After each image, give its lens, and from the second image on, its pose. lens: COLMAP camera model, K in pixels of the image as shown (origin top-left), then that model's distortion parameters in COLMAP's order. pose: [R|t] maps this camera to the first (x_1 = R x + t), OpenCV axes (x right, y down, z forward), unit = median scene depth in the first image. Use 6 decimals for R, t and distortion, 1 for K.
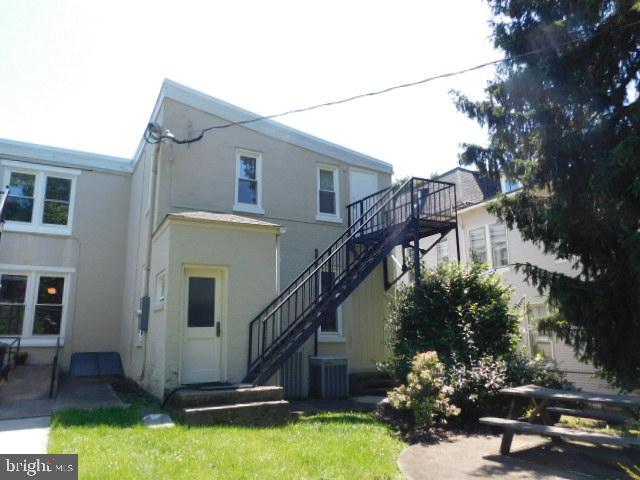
lens RADIAL K [[473.4, 0, 318.1], [0, 473.4, 242.8], [0, 0, 1]] dist [0.002411, -0.004209]
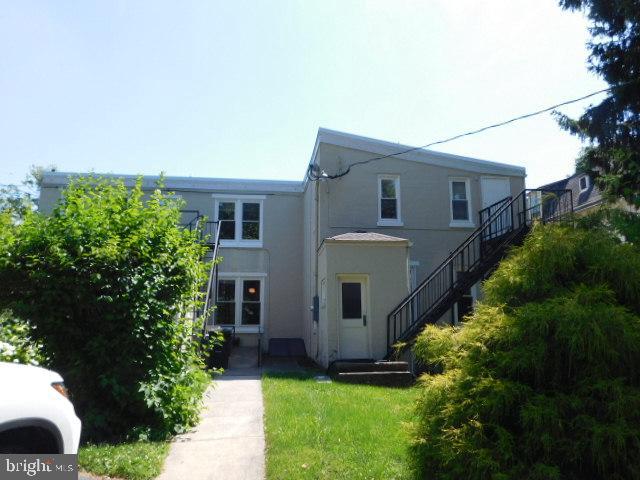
lens RADIAL K [[523.7, 0, 318.7], [0, 523.7, 244.9], [0, 0, 1]] dist [0.000736, 0.017005]
pose [[0.930252, -0.052242, -0.363183, 0.185759], [0.066134, 0.997474, 0.025914, -0.068302], [0.360912, -0.048125, 0.931357, -0.364447]]
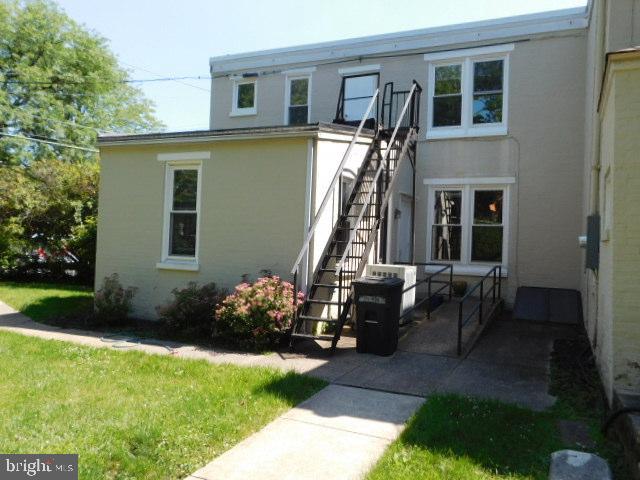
lens RADIAL K [[523.7, 0, 321.6], [0, 523.7, 240.5], [0, 0, 1]] dist [0.000736, 0.017005]
pose [[0.613648, 0.017952, -0.789376, -0.051281], [0.117373, 0.986560, 0.113680, 0.030099], [0.780807, -0.162410, 0.603294, 0.322378]]
